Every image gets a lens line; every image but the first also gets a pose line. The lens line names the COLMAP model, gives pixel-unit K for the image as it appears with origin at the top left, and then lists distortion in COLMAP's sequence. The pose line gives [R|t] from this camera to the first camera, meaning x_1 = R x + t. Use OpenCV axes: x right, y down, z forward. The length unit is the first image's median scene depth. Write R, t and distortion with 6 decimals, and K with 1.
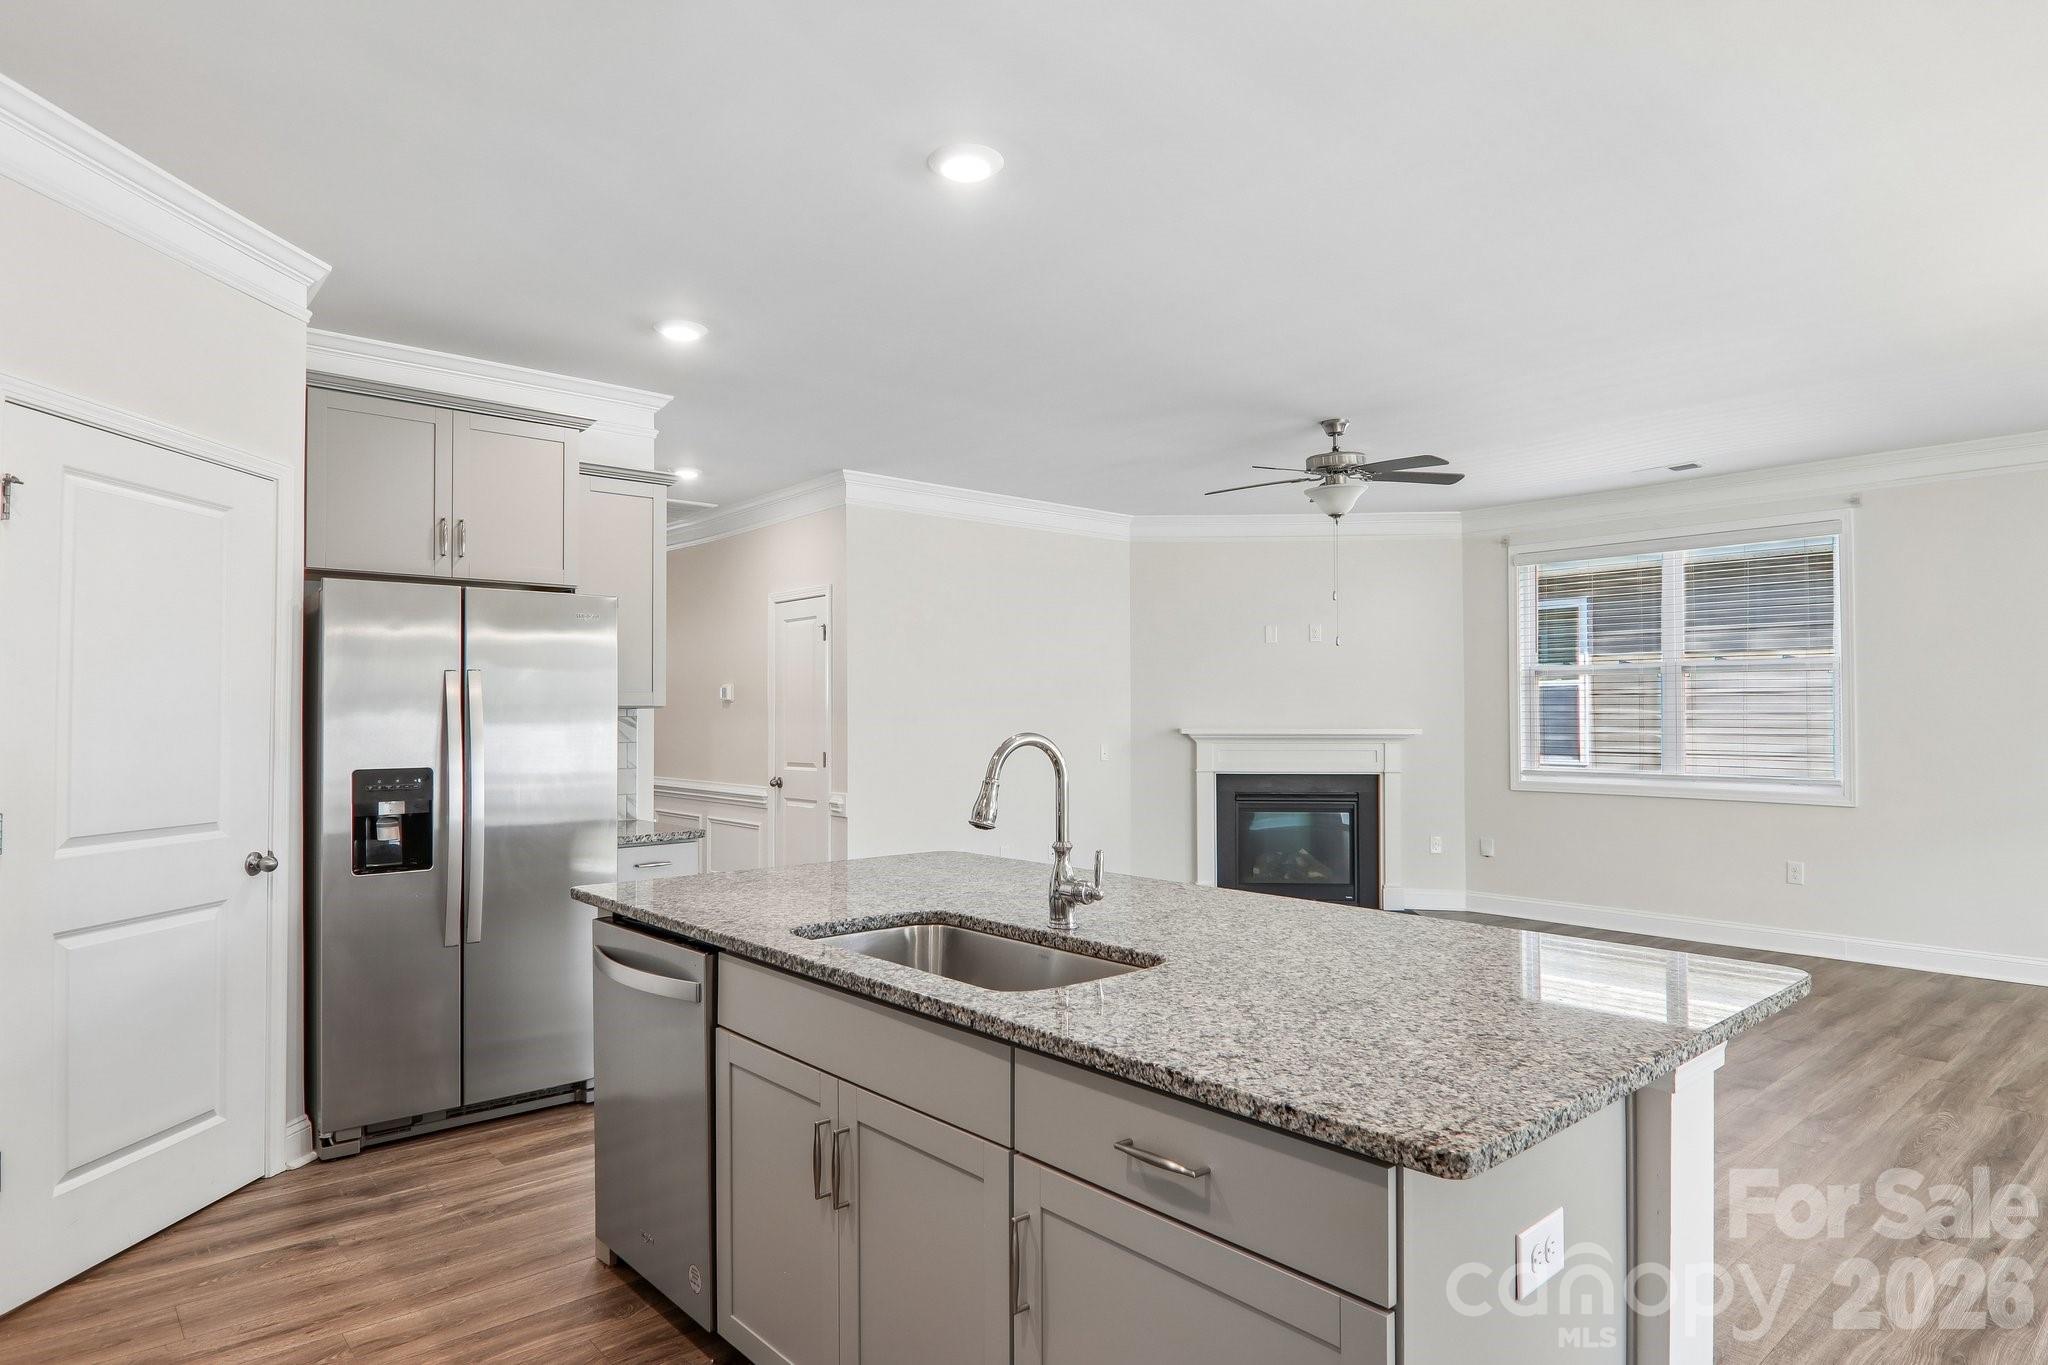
lens RADIAL K [[1152.7, 0, 1023.2], [0, 1152.7, 699.1], [0, 0, 1]] dist [0.003291, -0.018524]
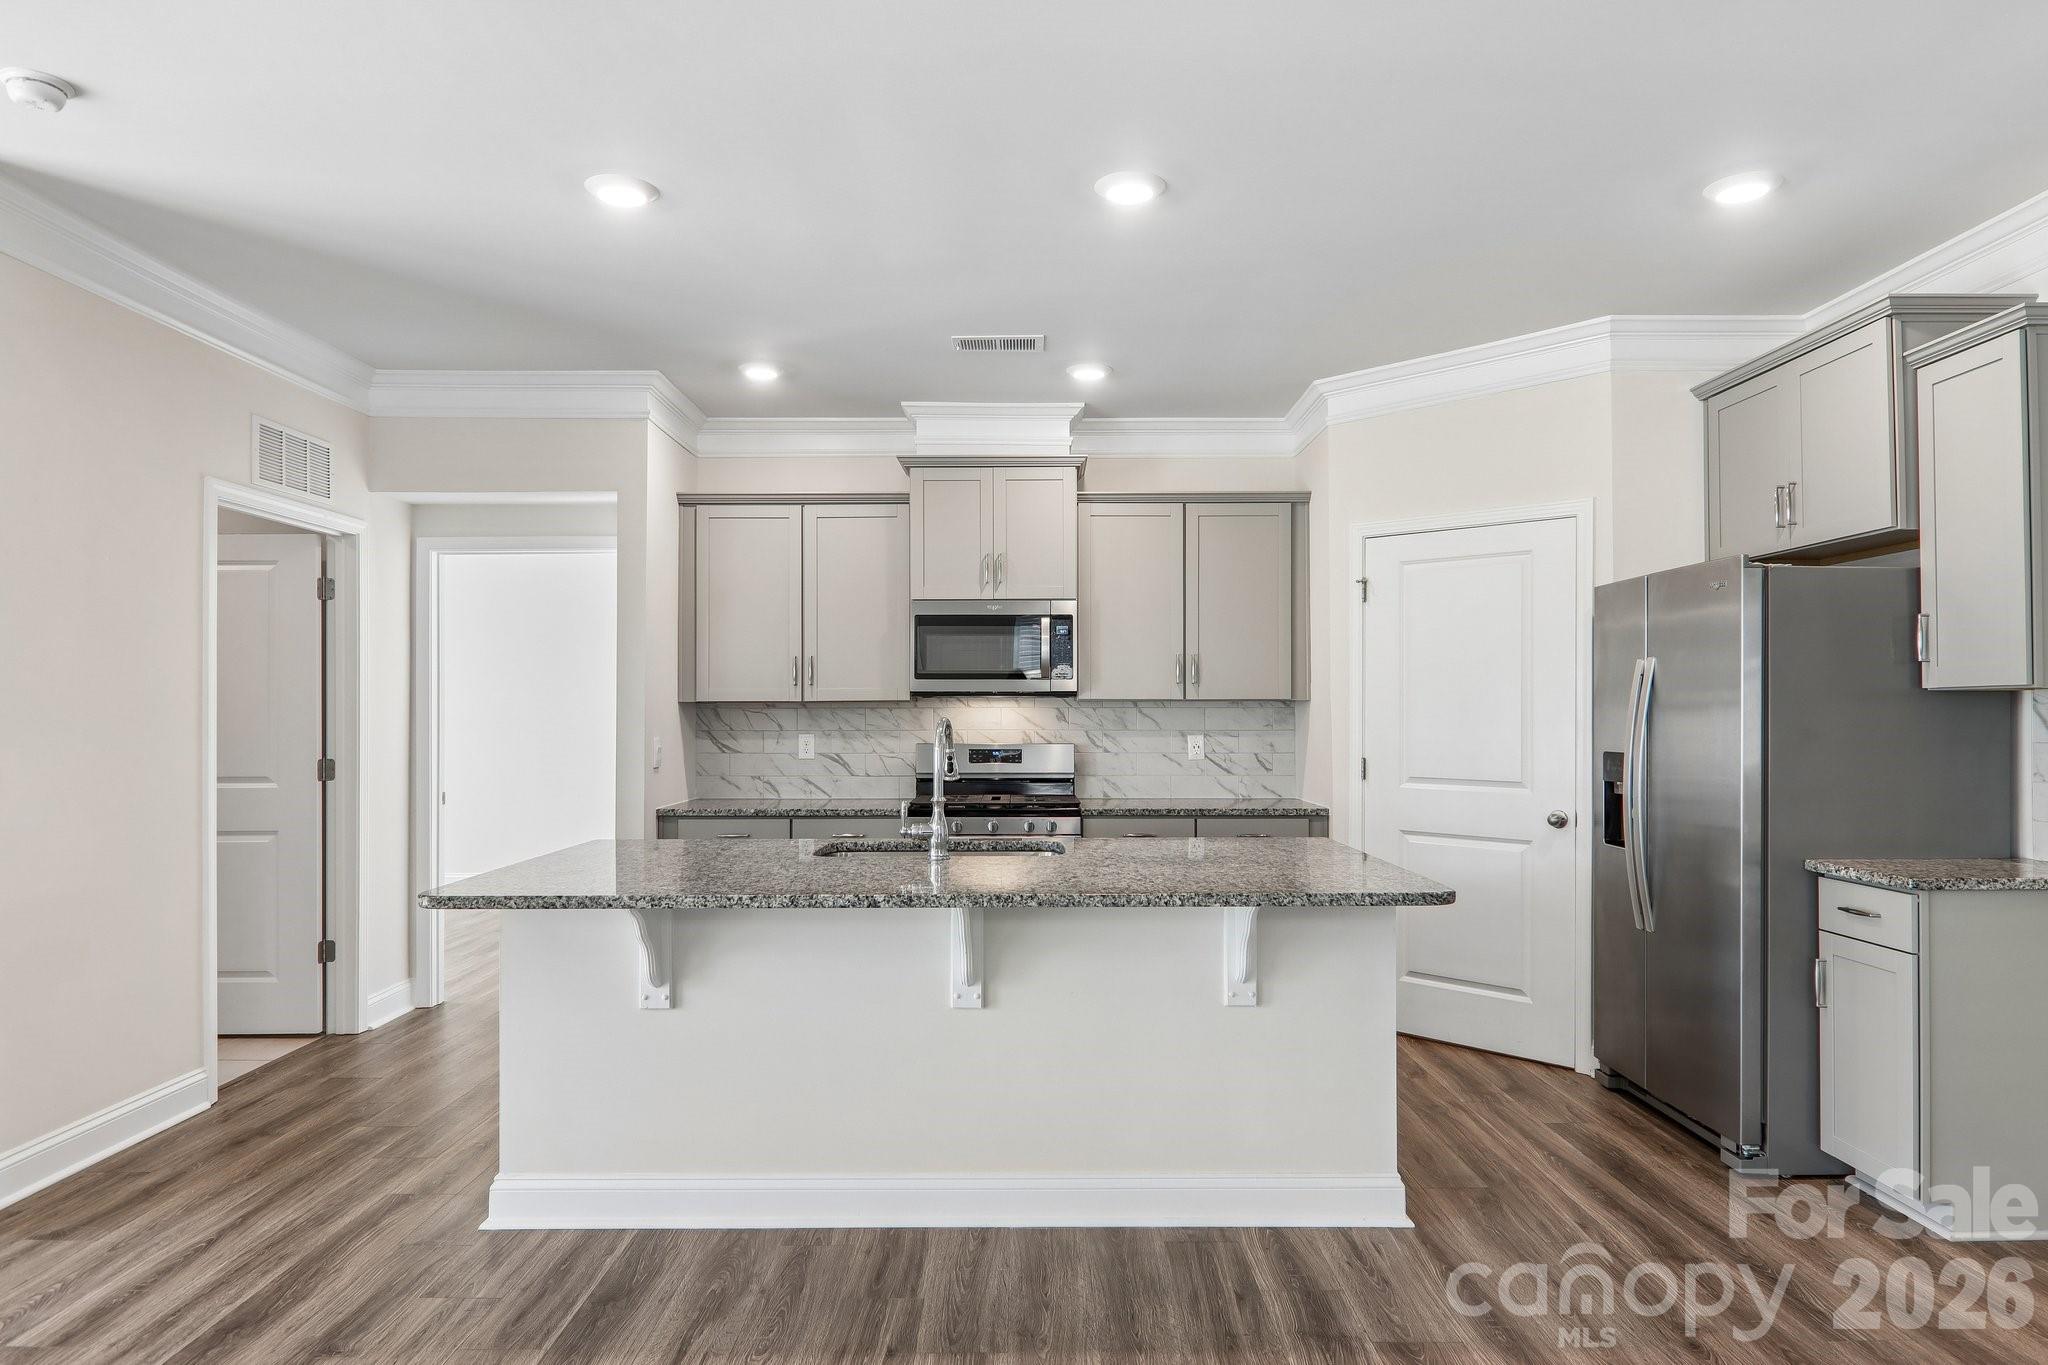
lens RADIAL K [[1214.0, 0, 1024.0], [0, 1214.0, 700.6], [0, 0, 1]] dist [0.003805, -0.017759]
pose [[-0.657099, -0.004576, -0.753790, 0.479830], [0.014651, 0.999715, -0.018841, 0.017196], [0.753662, -0.023425, -0.656845, 0.921846]]
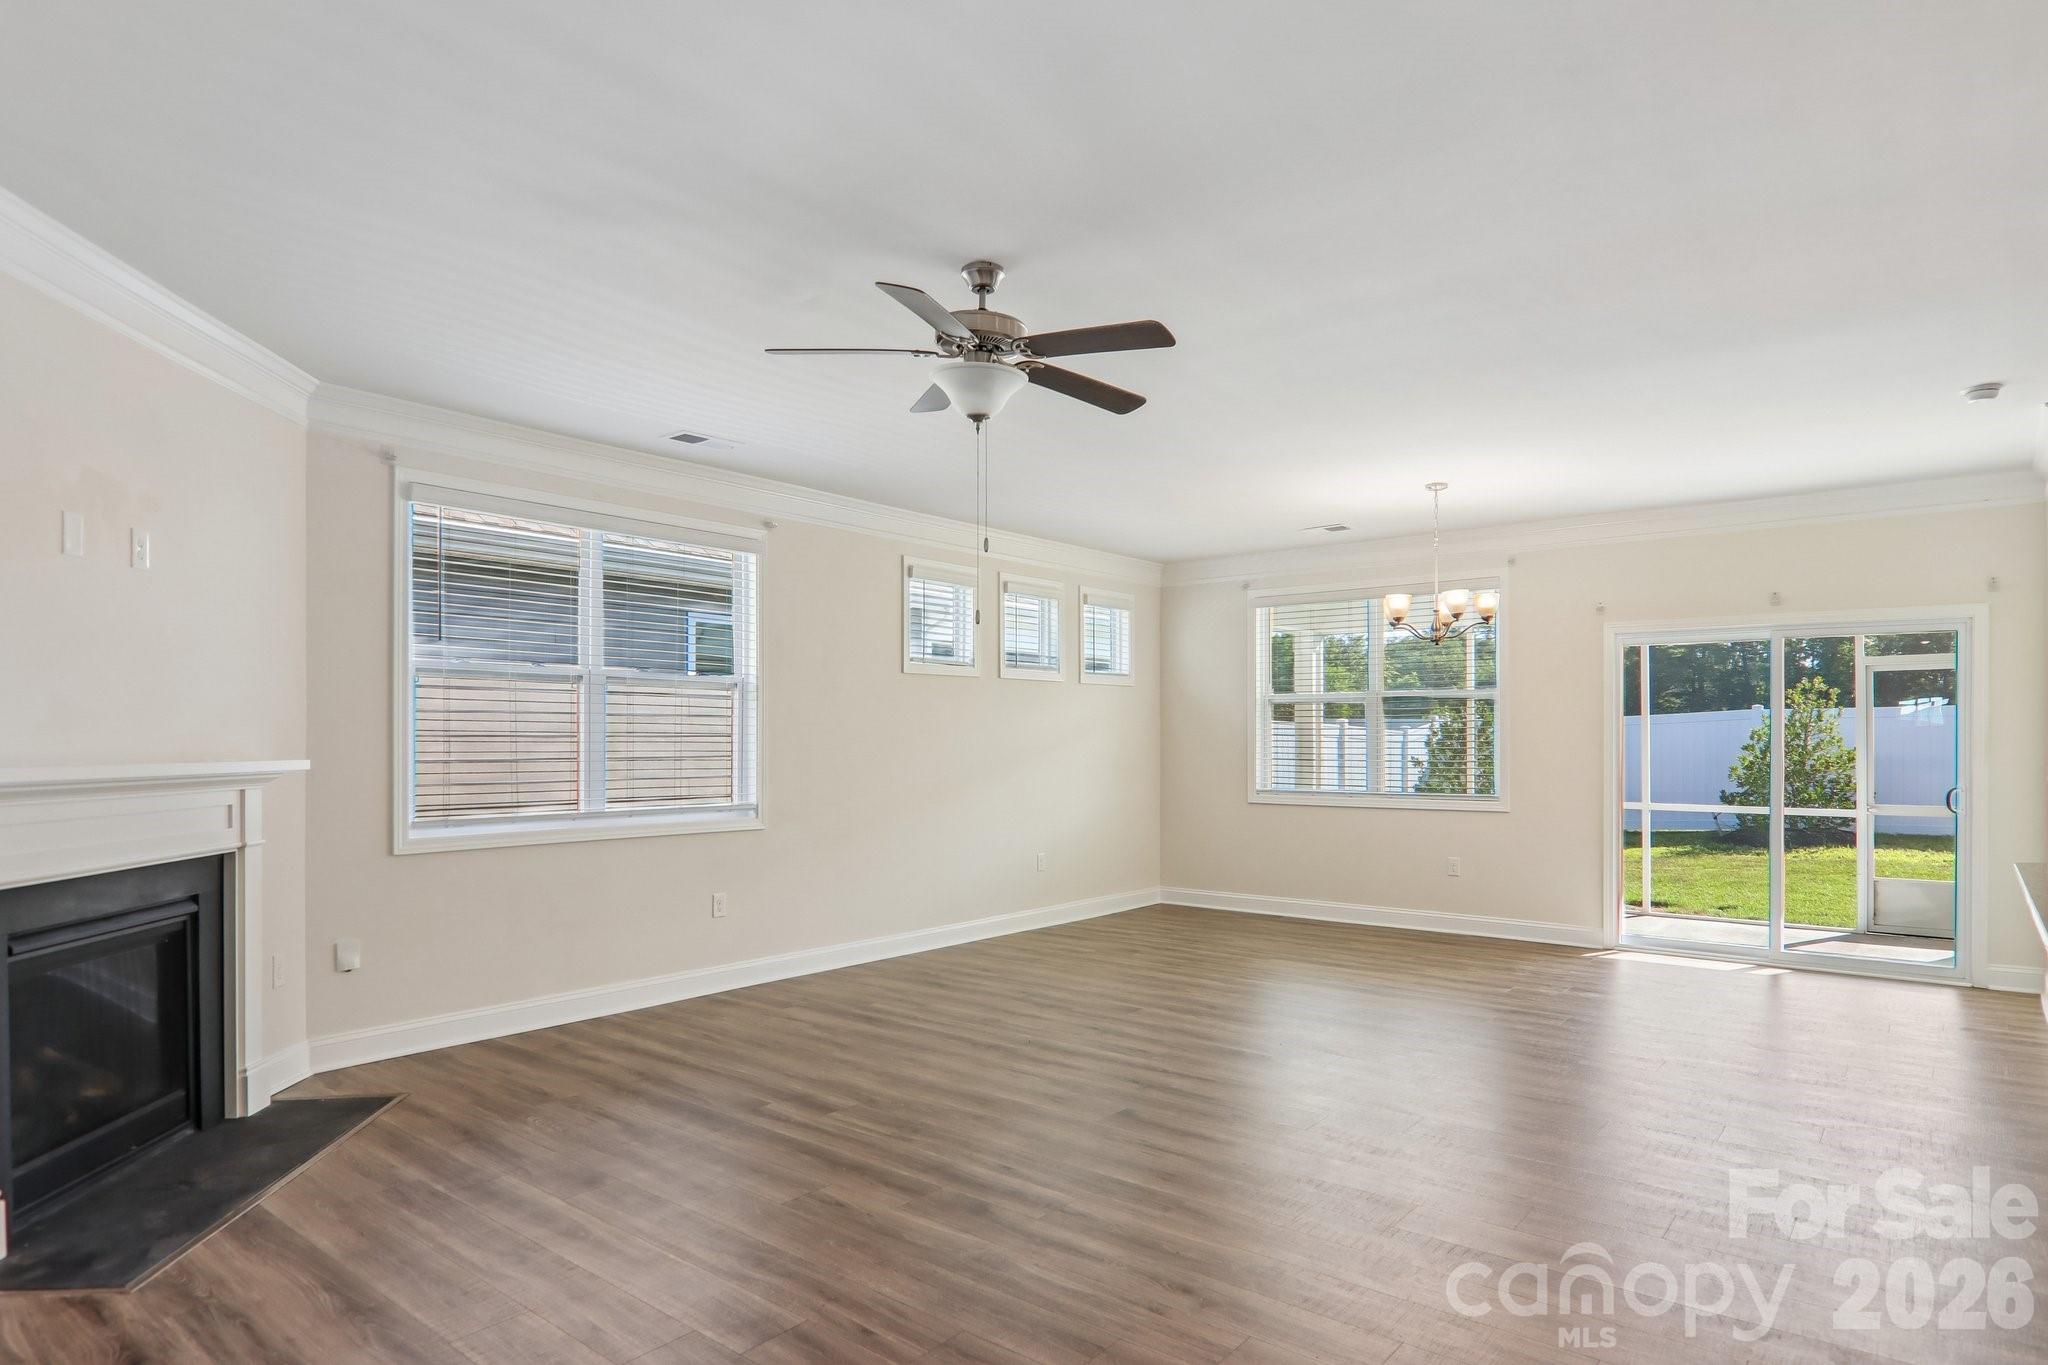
lens RADIAL K [[1158.5, 0, 1025.1], [0, 1158.5, 735.1], [0, 0, 1]] dist [0.005358, -0.019388]
pose [[-0.168343, 0.005437, 0.985713, -0.378980], [-0.014922, 0.999856, -0.008063, 0.020438], [-0.985616, -0.016066, -0.168238, 1.141563]]
